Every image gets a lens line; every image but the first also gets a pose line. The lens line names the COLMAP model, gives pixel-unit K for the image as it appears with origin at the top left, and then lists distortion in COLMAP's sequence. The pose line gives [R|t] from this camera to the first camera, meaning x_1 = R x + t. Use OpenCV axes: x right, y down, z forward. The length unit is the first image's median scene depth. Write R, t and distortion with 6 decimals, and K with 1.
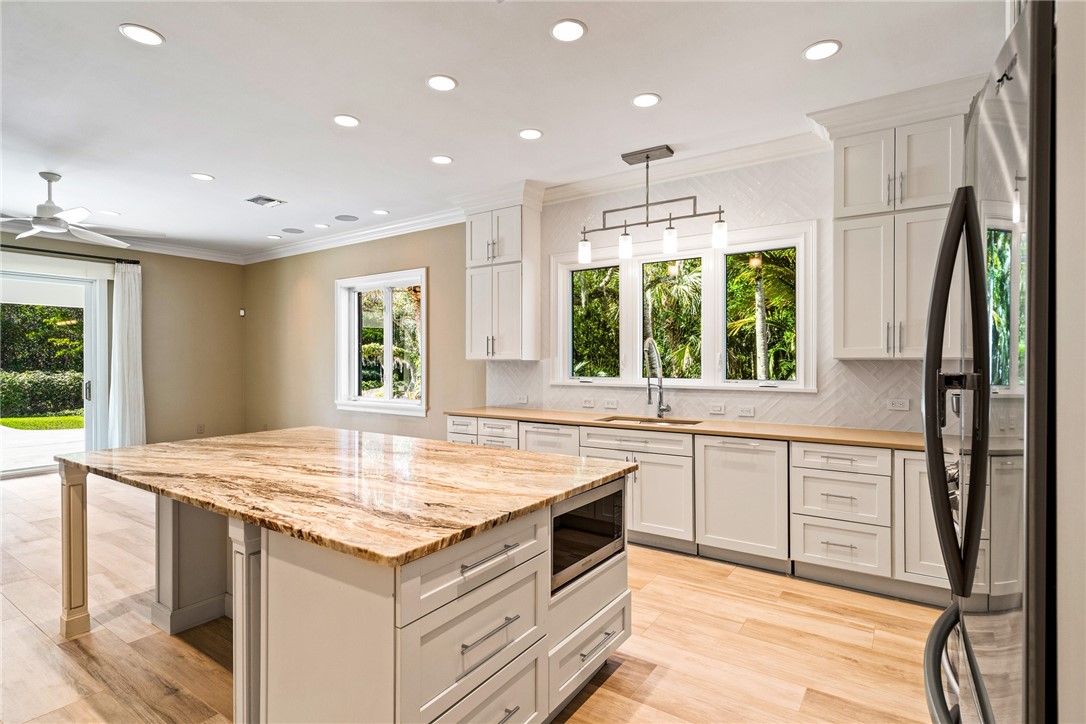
lens RADIAL K [[533.6, 0, 542.7], [0, 533.6, 365.6], [0, 0, 1]] dist [-0.000040, 0.000014]
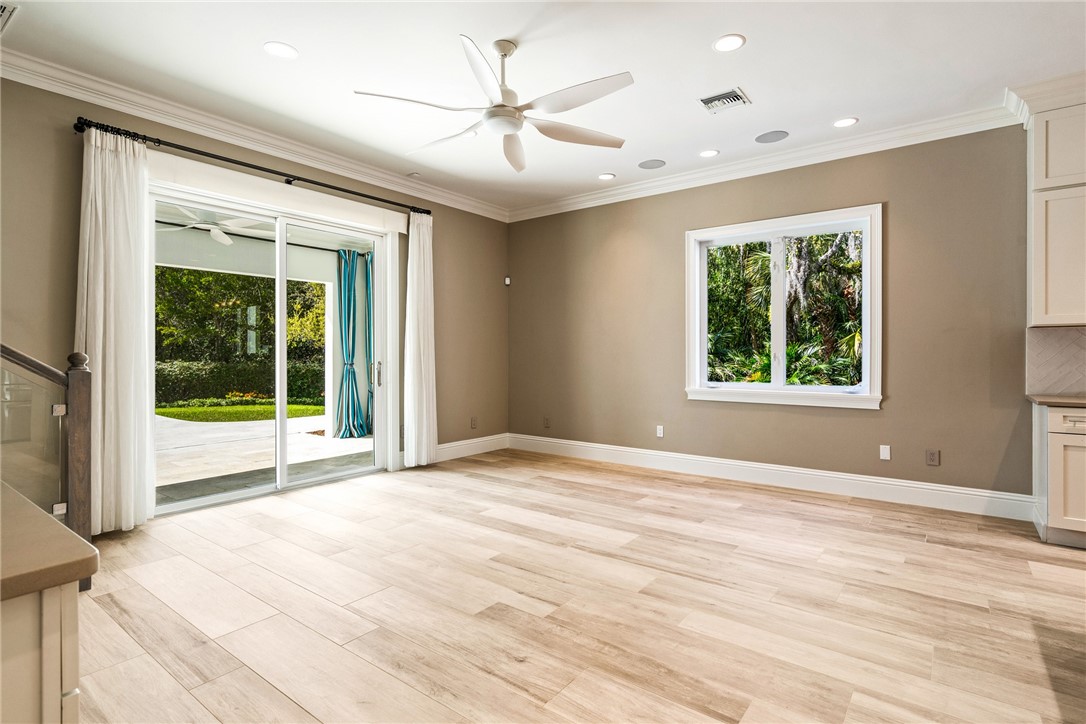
lens RADIAL K [[533.6, 0, 542.2], [0, 533.6, 358.3], [0, 0, 1]] dist [-0.000040, 0.000014]
pose [[0.998729, 0.000751, -0.050404, -0.772355], [-0.000851, 0.999998, -0.001975, 0.033864], [0.050403, 0.002015, 0.998727, 0.306301]]
